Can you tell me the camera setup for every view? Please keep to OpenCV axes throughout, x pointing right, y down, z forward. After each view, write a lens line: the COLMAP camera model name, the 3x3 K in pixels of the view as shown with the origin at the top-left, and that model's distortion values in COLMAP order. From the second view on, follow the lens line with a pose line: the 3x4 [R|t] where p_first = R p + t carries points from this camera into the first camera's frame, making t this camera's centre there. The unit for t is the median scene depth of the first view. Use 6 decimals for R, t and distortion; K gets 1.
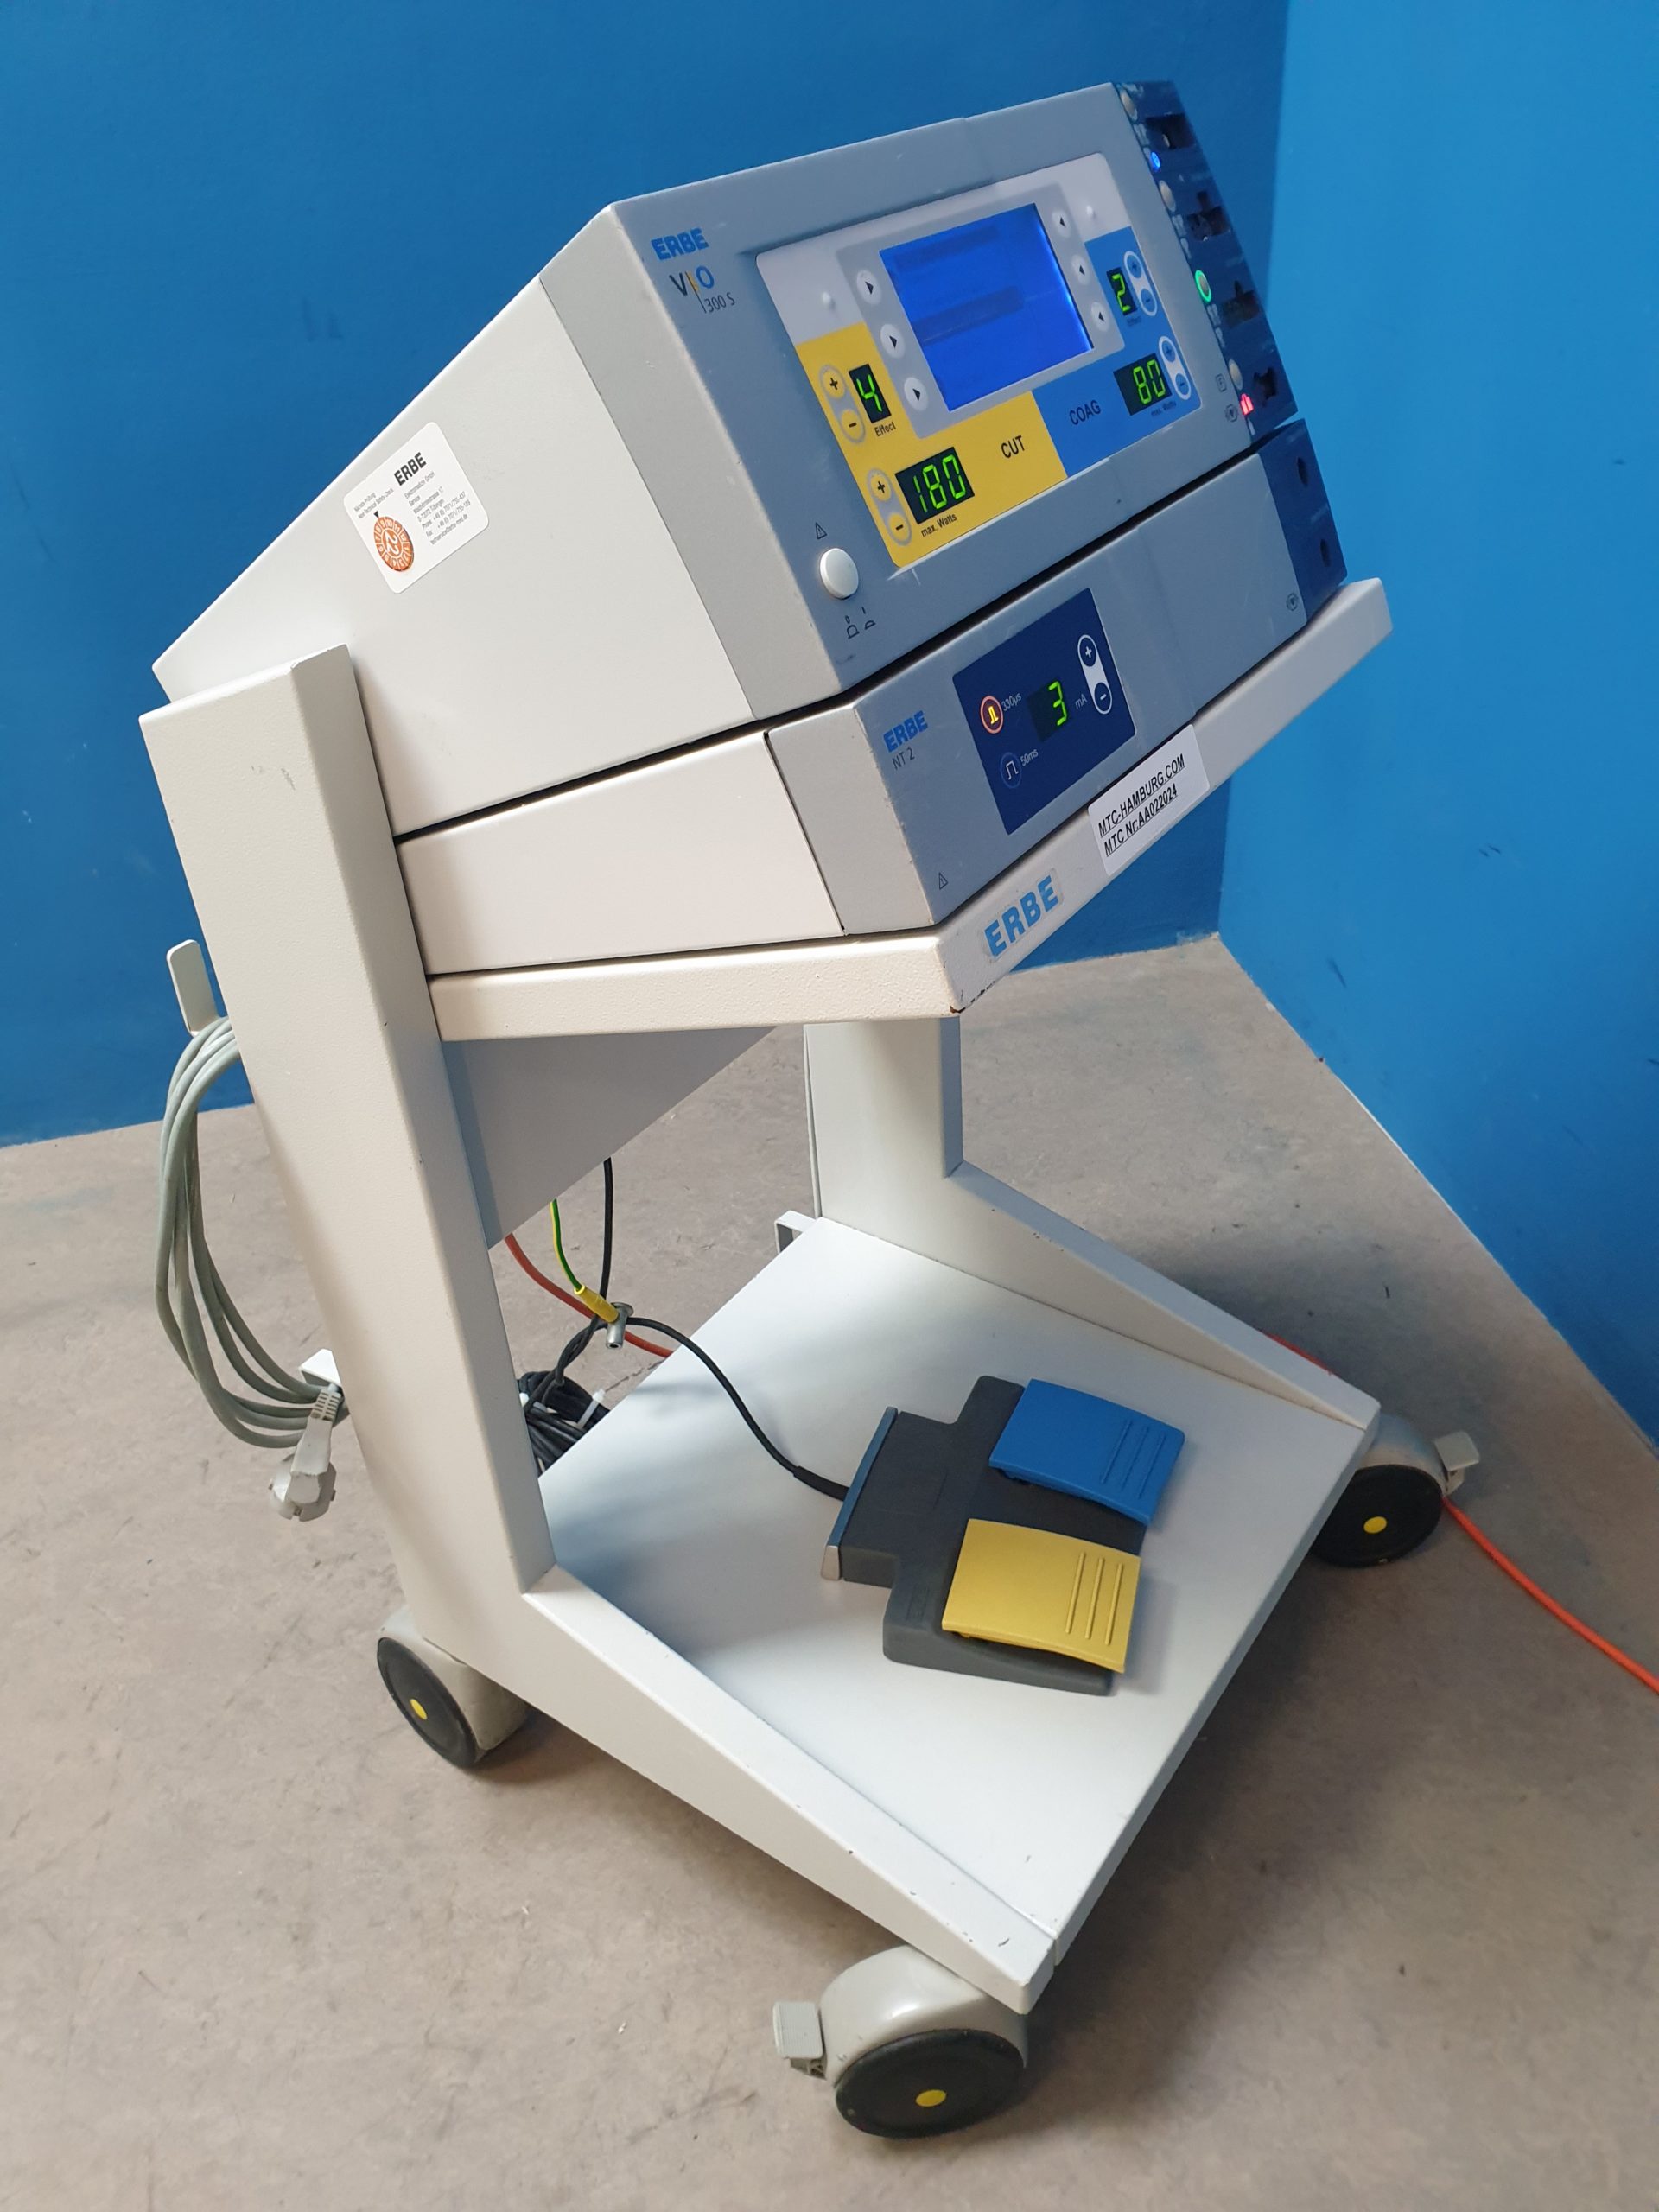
lens RADIAL K [[1762.7, 0, 824.0], [0, 1762.7, 1188.6], [0, 0, 1]] dist [-0.000875, -0.113143]
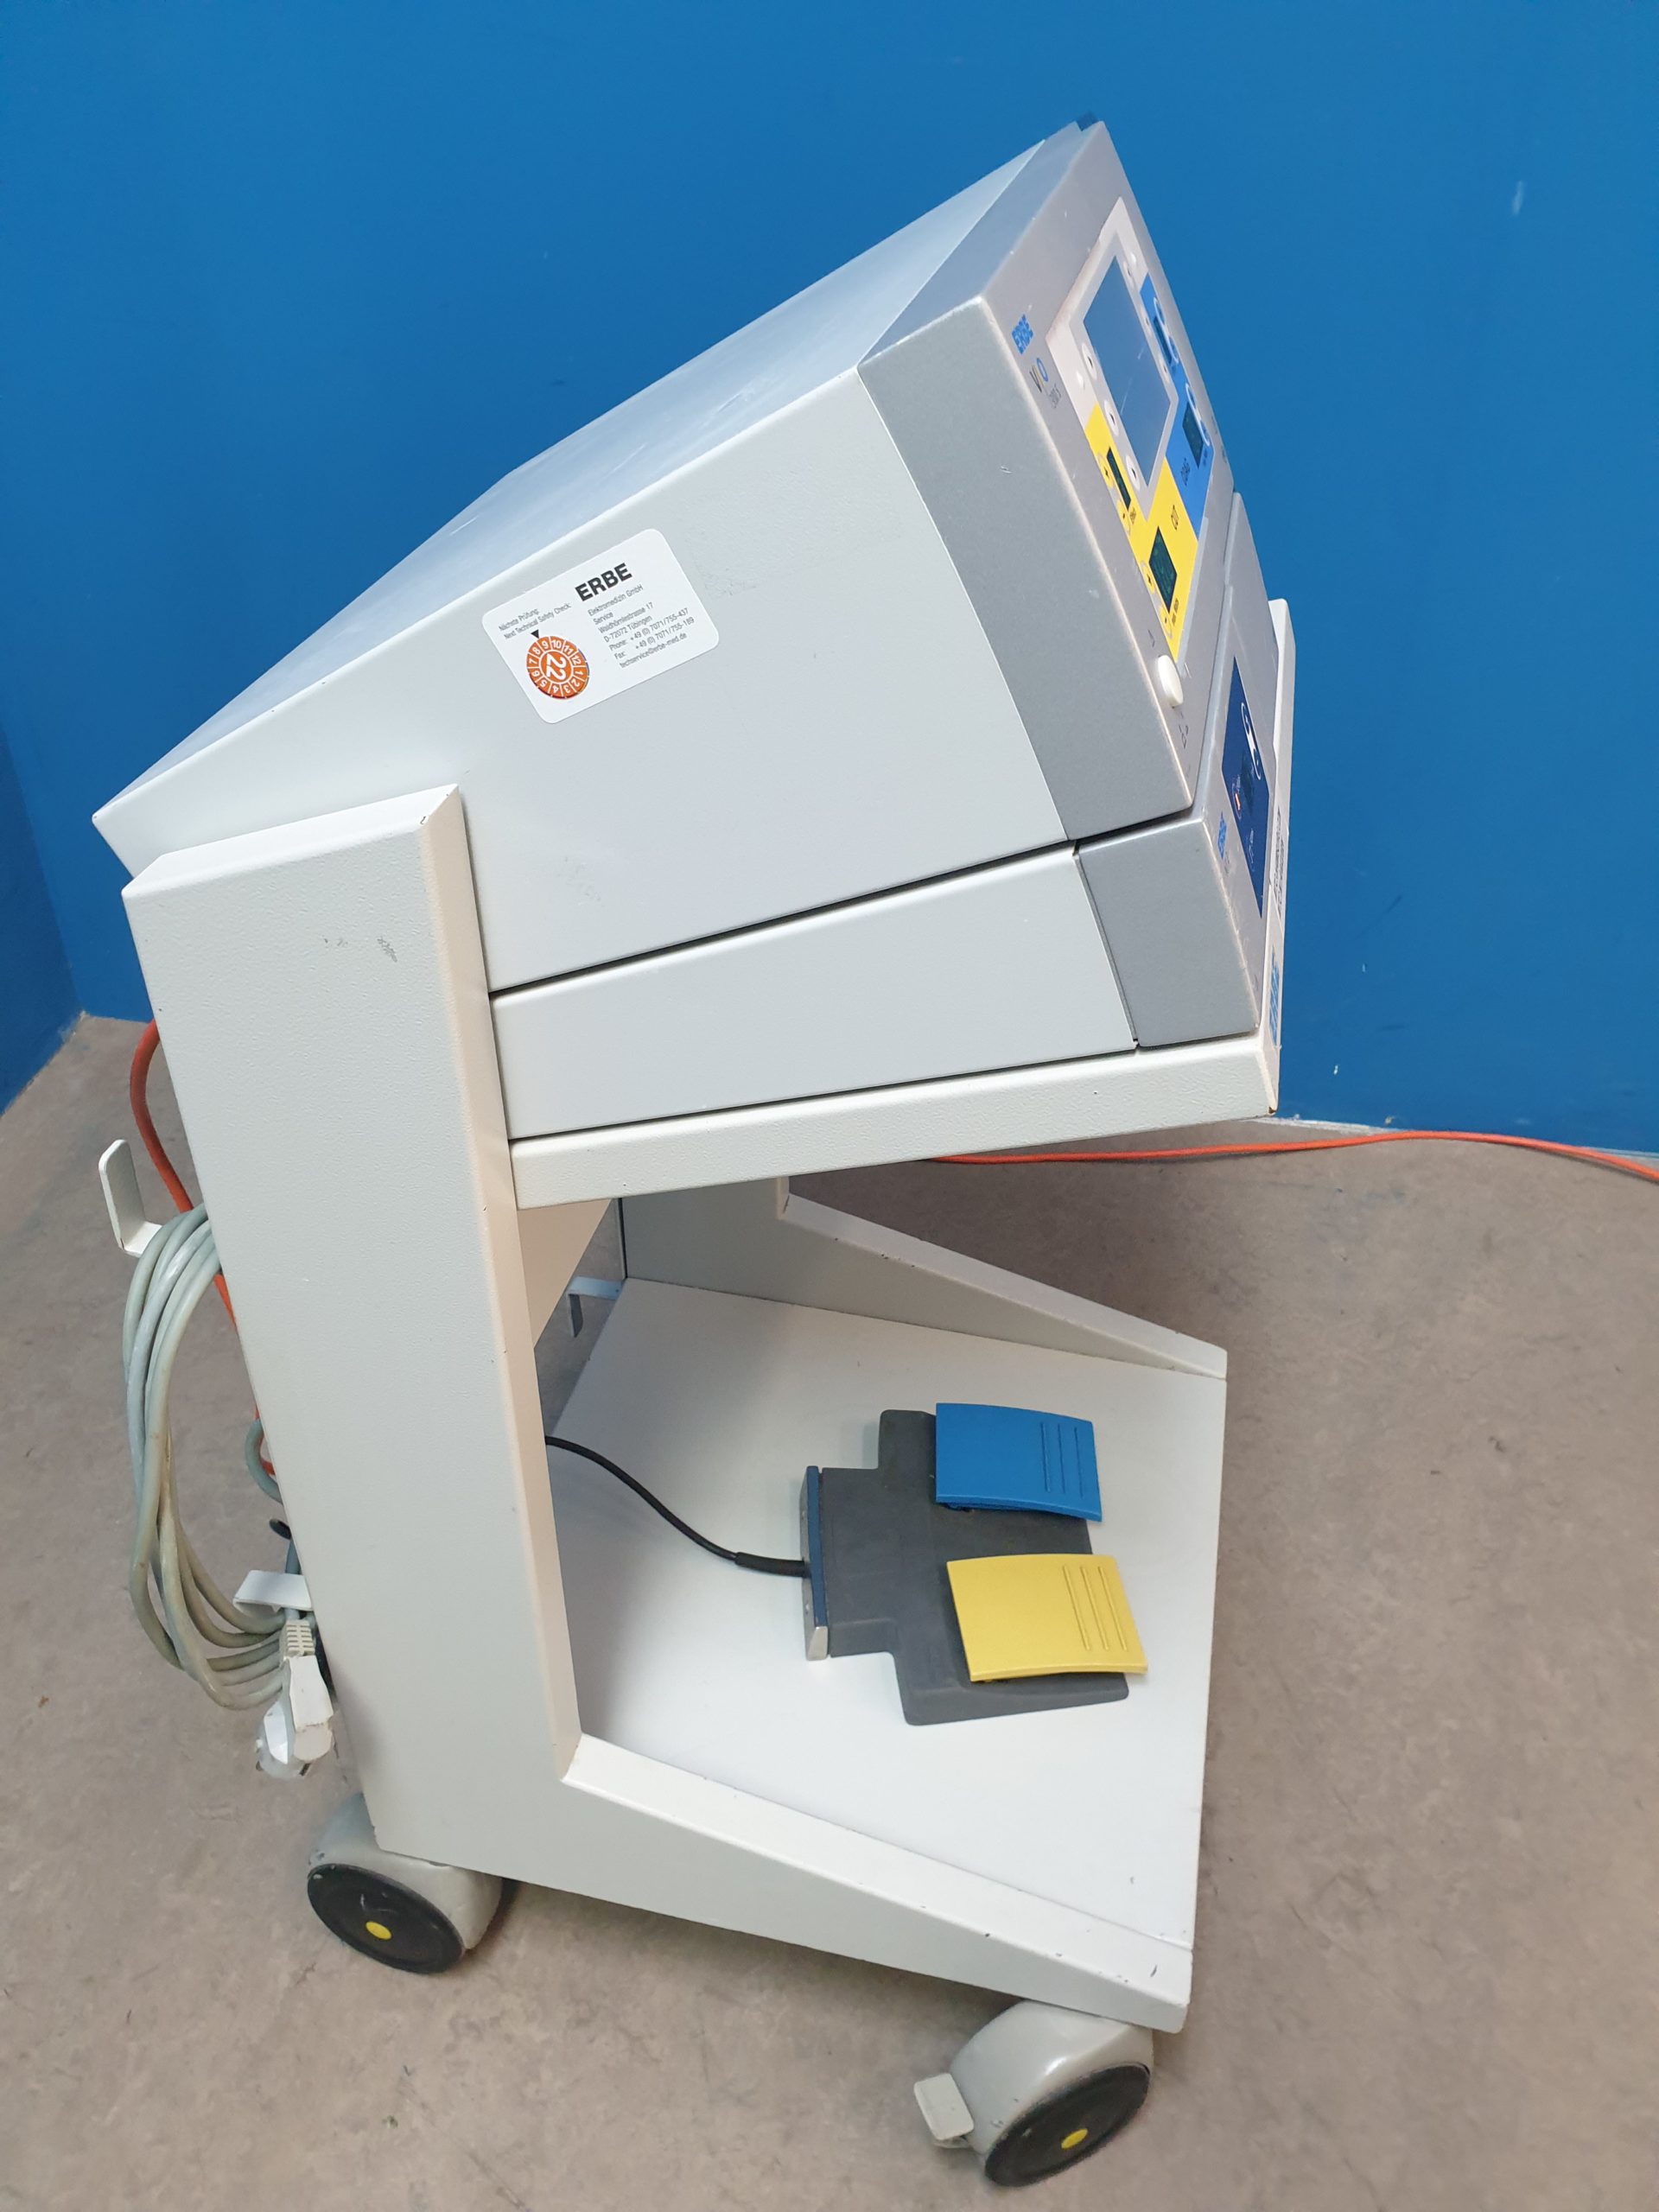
lens RADIAL K [[1762.7, 0, 824.0], [0, 1762.7, 1188.6], [0, 0, 1]] dist [-0.000875, -0.113143]
pose [[0.919844, -0.184123, 0.346390, -0.466423], [0.171543, 0.982901, 0.066925, -0.157494], [-0.352789, -0.002140, 0.935700, 0.167944]]
